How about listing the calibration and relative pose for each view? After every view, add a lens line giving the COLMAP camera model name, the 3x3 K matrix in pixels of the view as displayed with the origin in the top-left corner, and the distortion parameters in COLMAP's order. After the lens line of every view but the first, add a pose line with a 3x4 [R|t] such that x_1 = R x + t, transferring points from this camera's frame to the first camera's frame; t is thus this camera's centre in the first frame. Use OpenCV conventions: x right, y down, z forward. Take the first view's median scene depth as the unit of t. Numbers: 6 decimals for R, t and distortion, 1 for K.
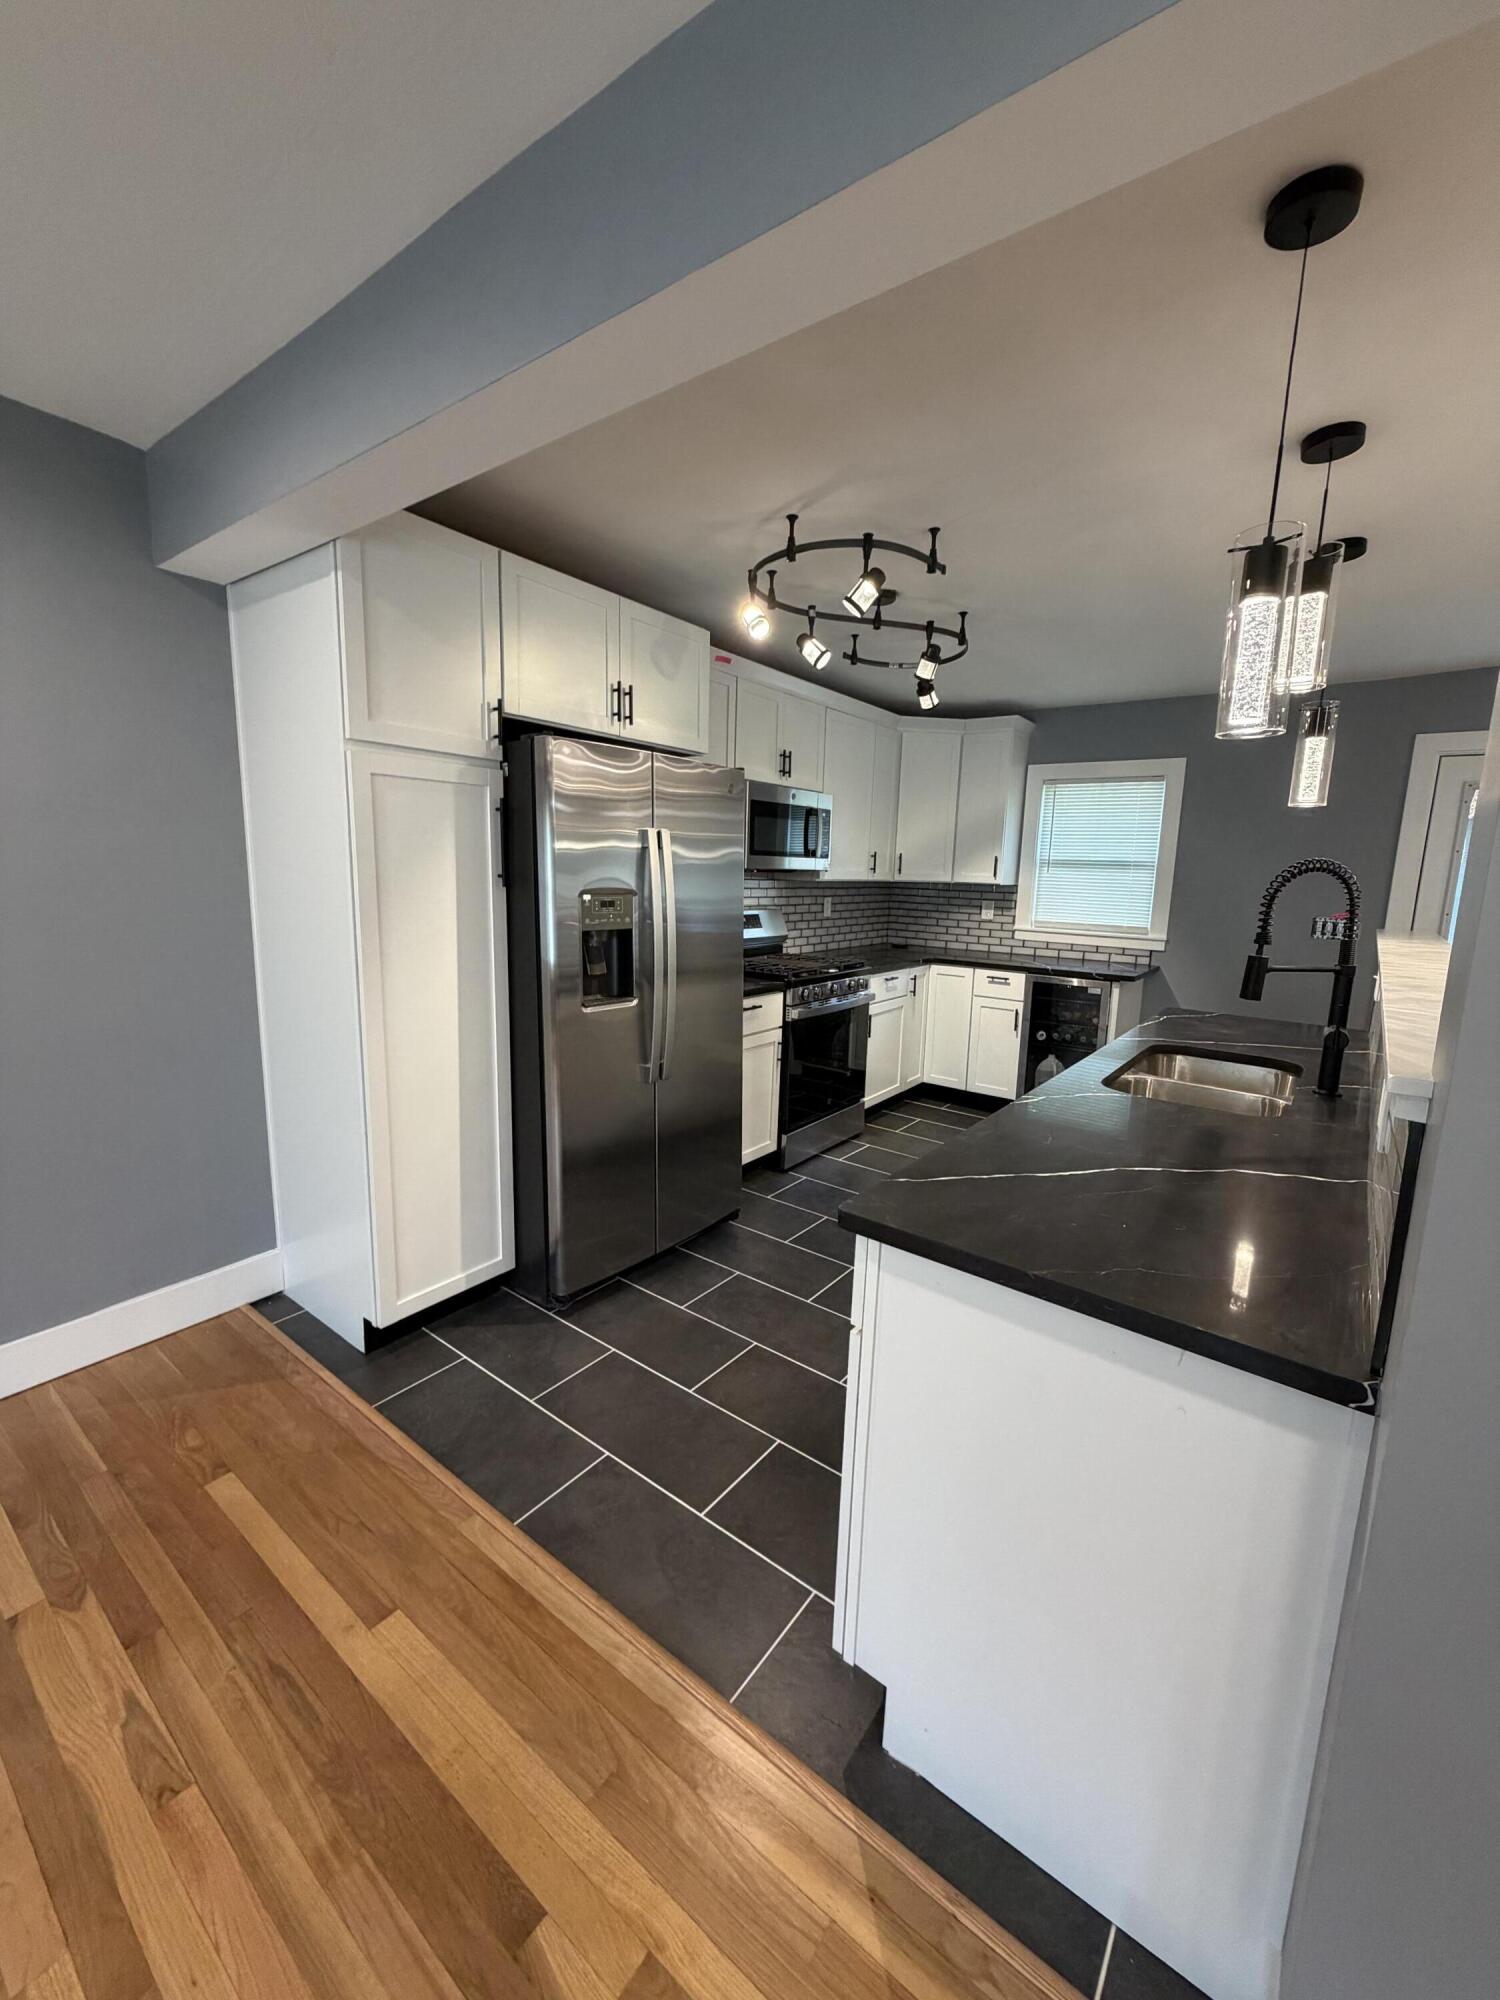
lens RADIAL K [[795.9, 0, 751.1], [0, 795.9, 993.3], [0, 0, 1]] dist [-0.001024, -0.000027]
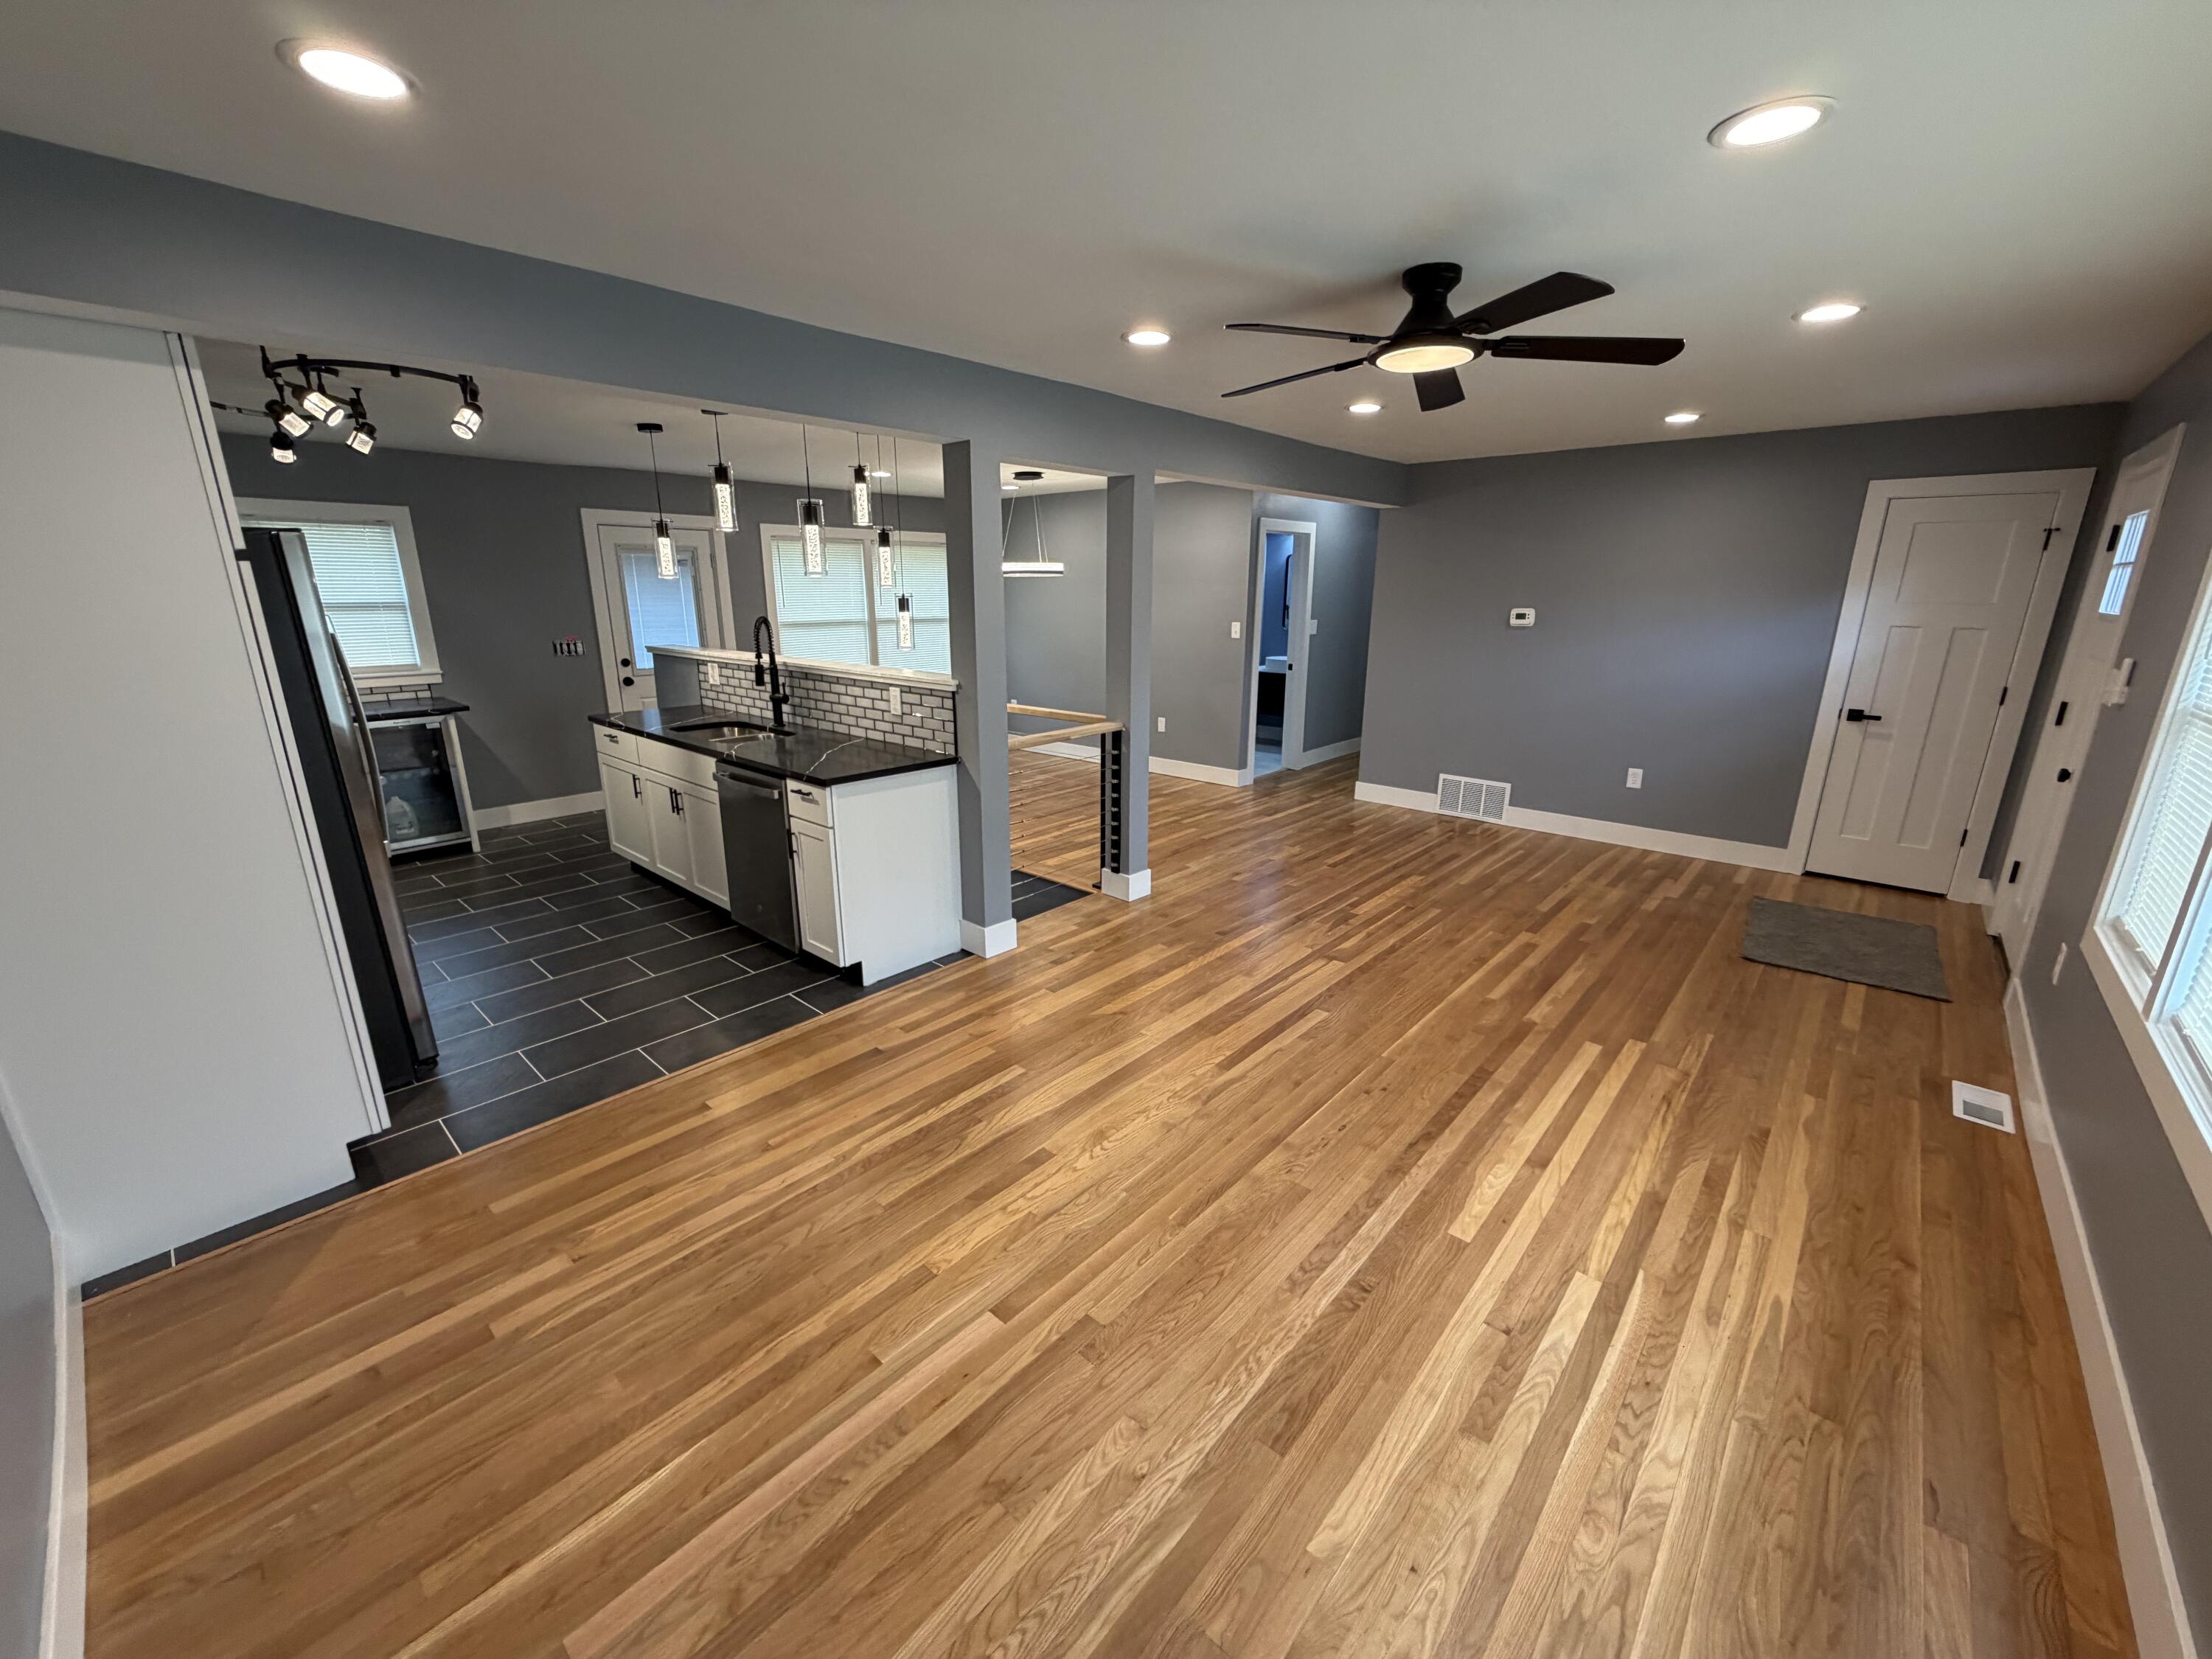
lens RADIAL K [[880.3, 0, 1105.6], [0, 880.3, 823.4], [0, 0, 1]] dist [0.001512, 0.000130]
pose [[0.081203, -0.289507, 0.953725, -1.145767], [0.158994, 0.948394, 0.274352, -0.100668], [-0.983934, 0.129359, 0.123042, -0.088918]]
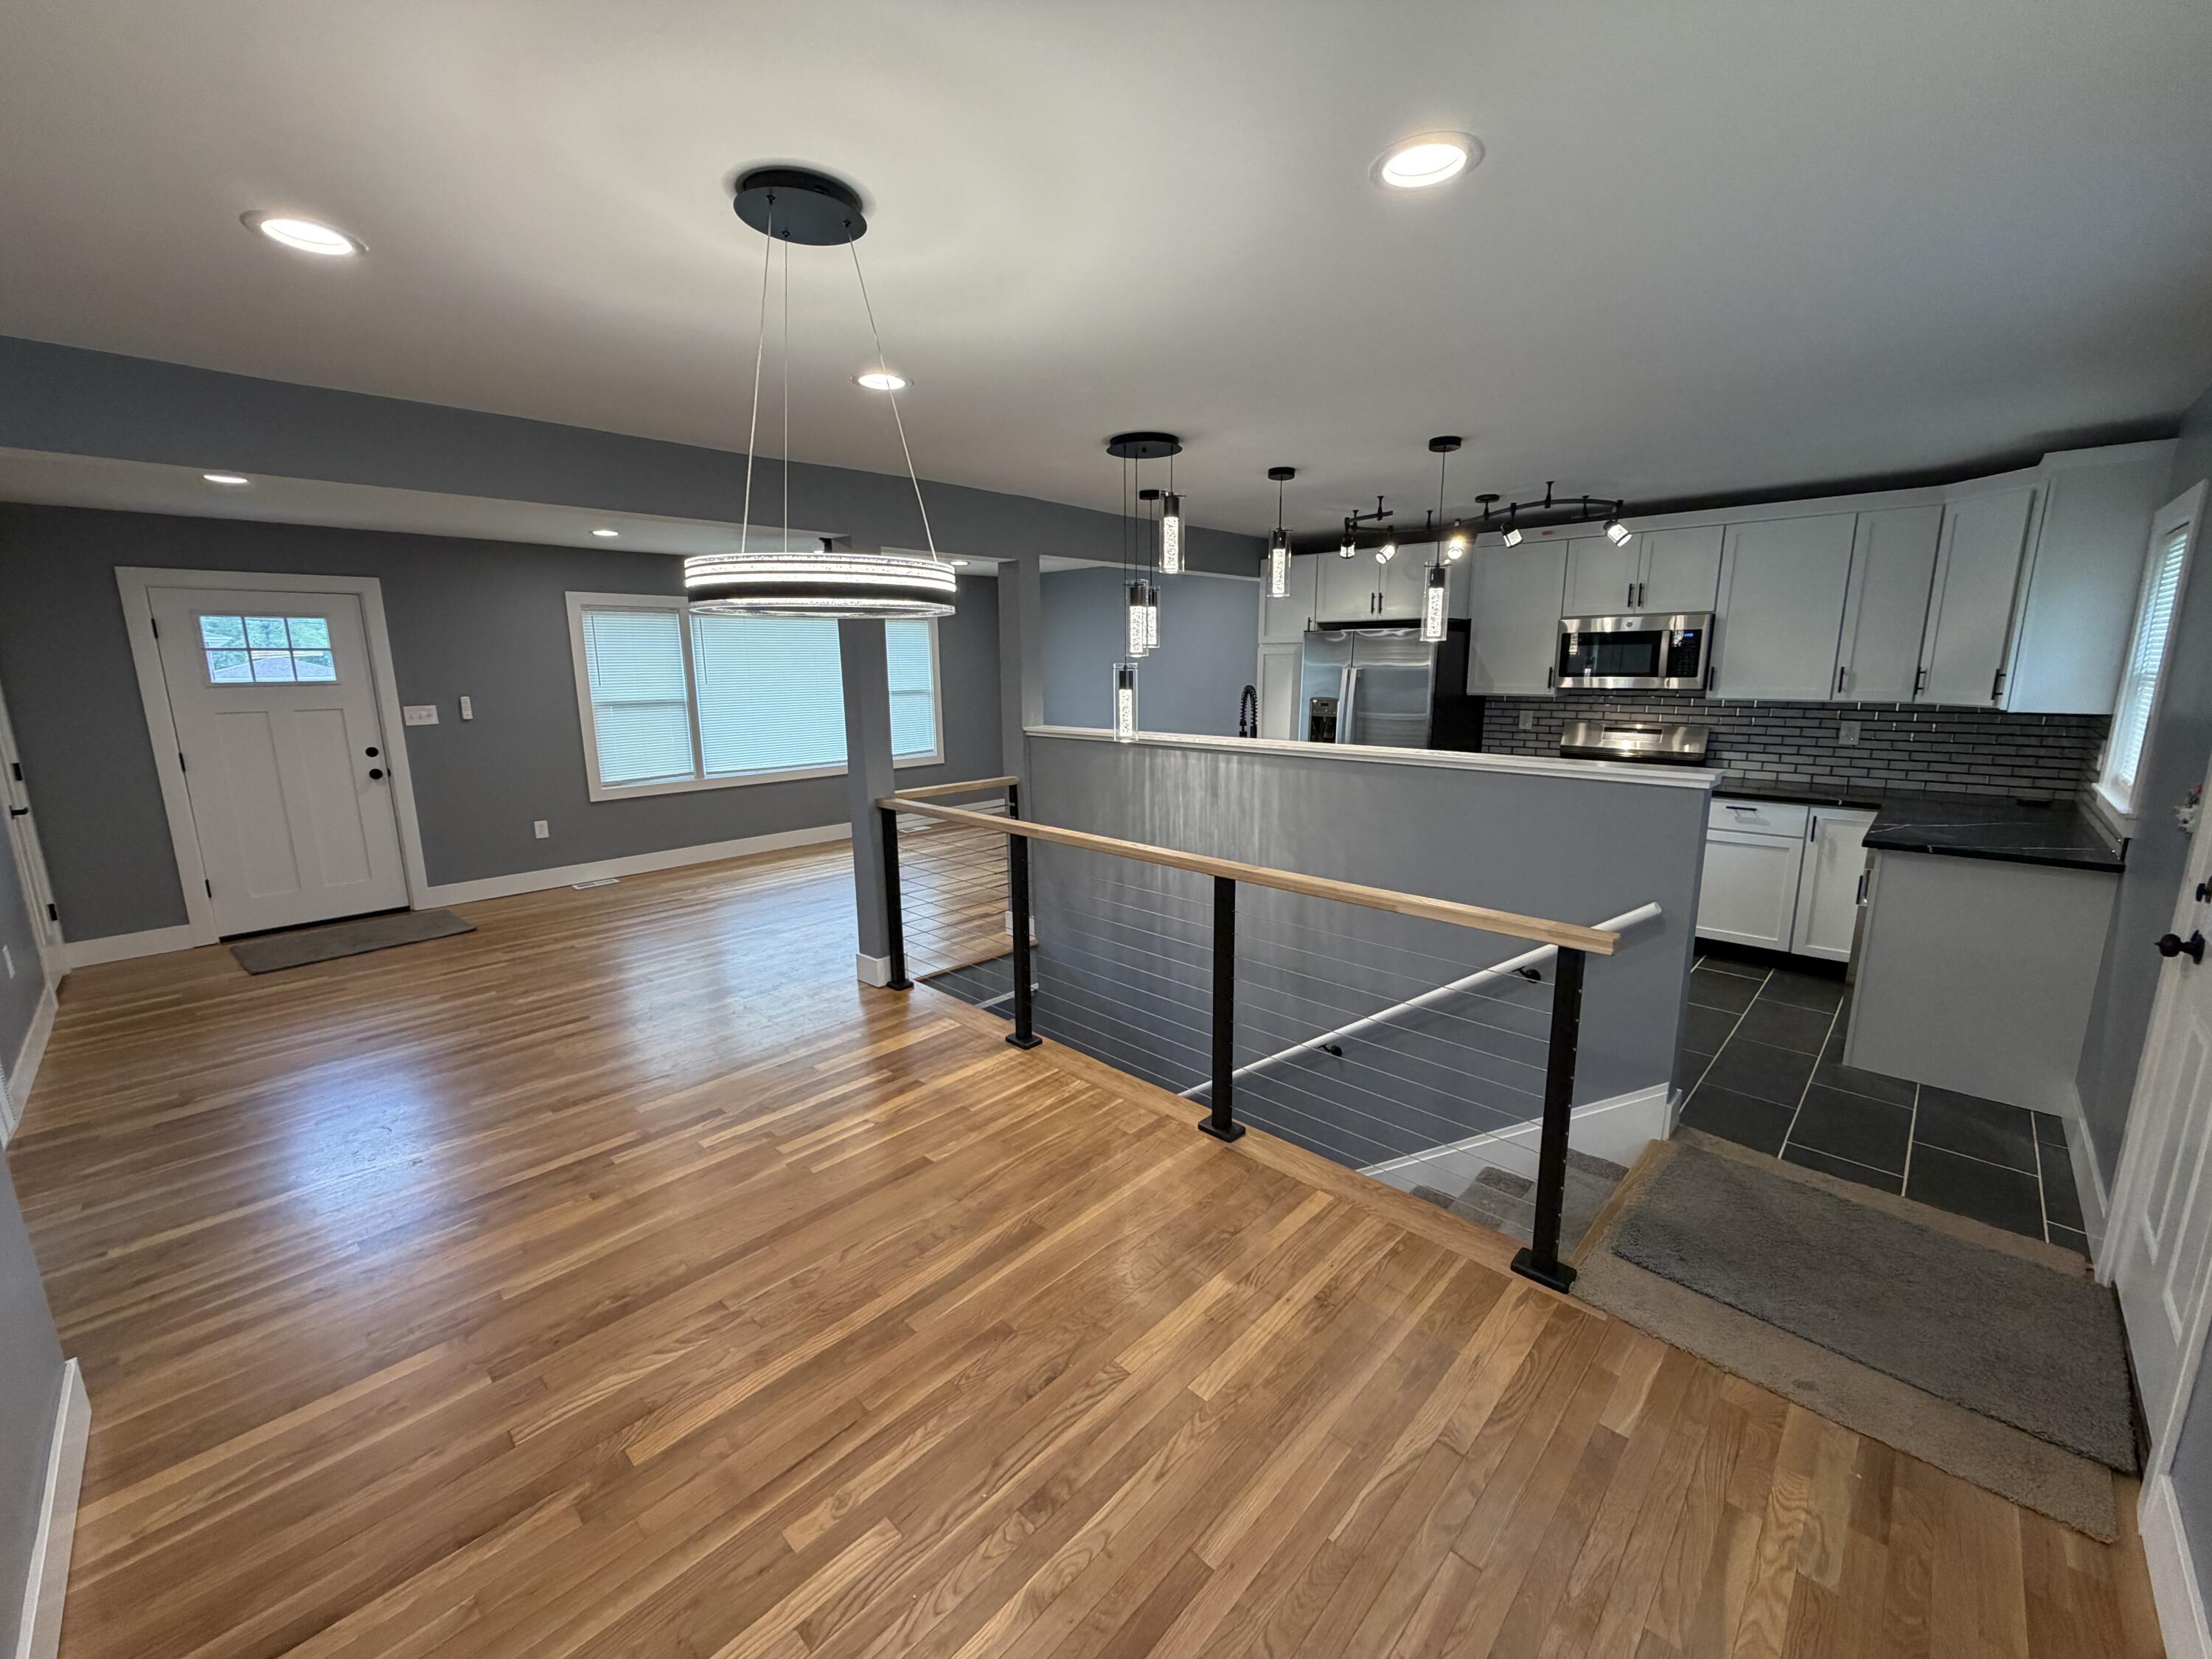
lens RADIAL K [[880.3, 0, 1097.7], [0, 880.3, 833.9], [0, 0, 1]] dist [-0.001024, -0.000027]
pose [[-0.124383, 0.163385, -0.978690, 2.115182], [-0.150258, 0.971873, 0.181344, -0.103290], [0.980791, 0.169612, -0.096335, 0.634005]]
